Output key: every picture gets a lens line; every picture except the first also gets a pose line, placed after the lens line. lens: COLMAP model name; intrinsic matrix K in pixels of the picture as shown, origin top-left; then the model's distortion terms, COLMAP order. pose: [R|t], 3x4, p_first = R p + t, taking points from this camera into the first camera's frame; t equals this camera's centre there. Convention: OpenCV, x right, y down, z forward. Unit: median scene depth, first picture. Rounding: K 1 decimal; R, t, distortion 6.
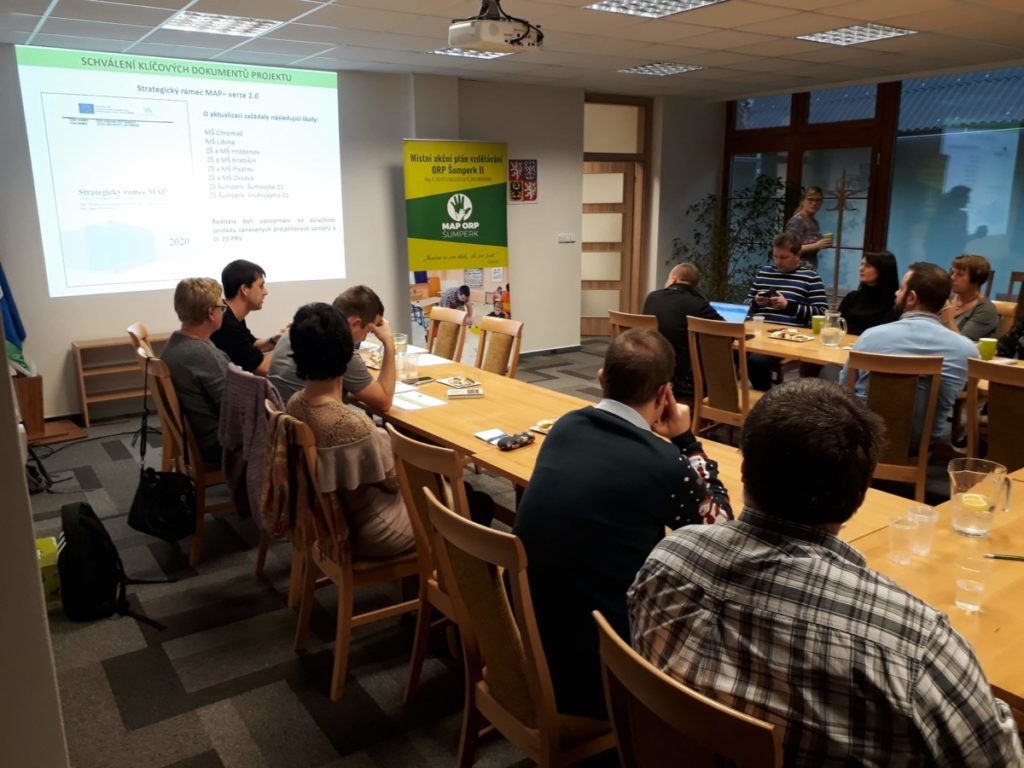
lens RADIAL K [[820.4, 0, 518.0], [0, 820.4, 401.7], [0, 0, 1]] dist [0.005783, -0.022091]
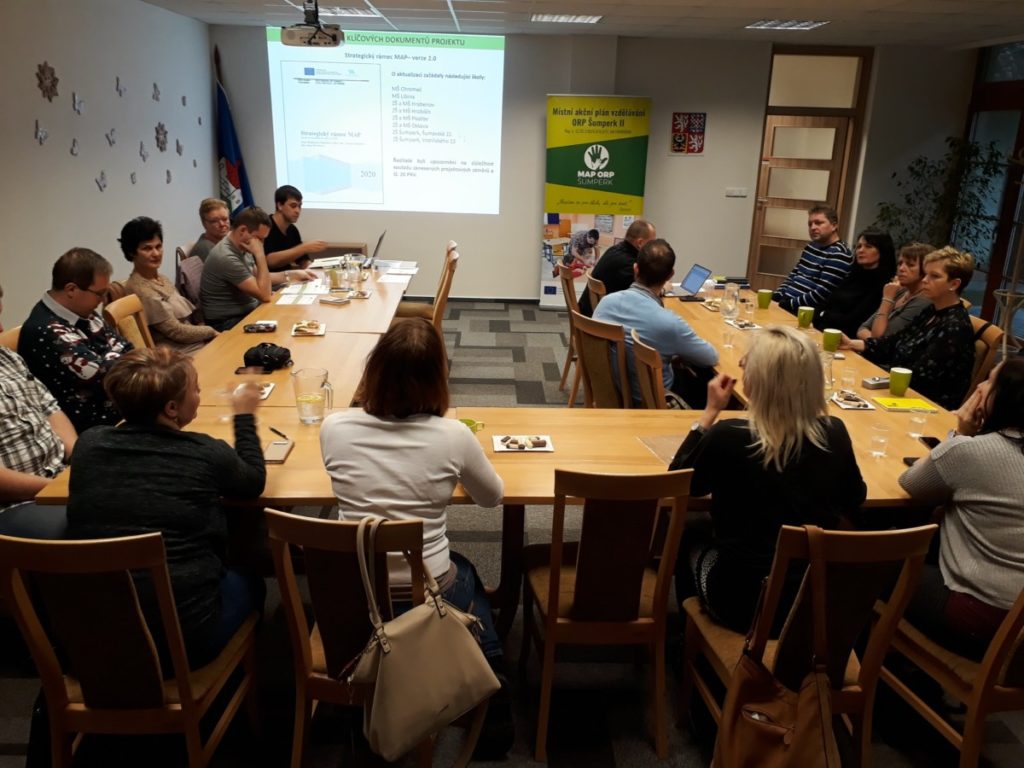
lens RADIAL K [[797.8, 0, 506.1], [0, 797.8, 388.6], [0, 0, 1]] dist [0.099370, -0.231004]
pose [[0.838799, 0.190449, -0.510044, 0.440130], [-0.161589, 0.981695, 0.100819, -0.021516], [0.519909, -0.002149, 0.854219, 0.015194]]
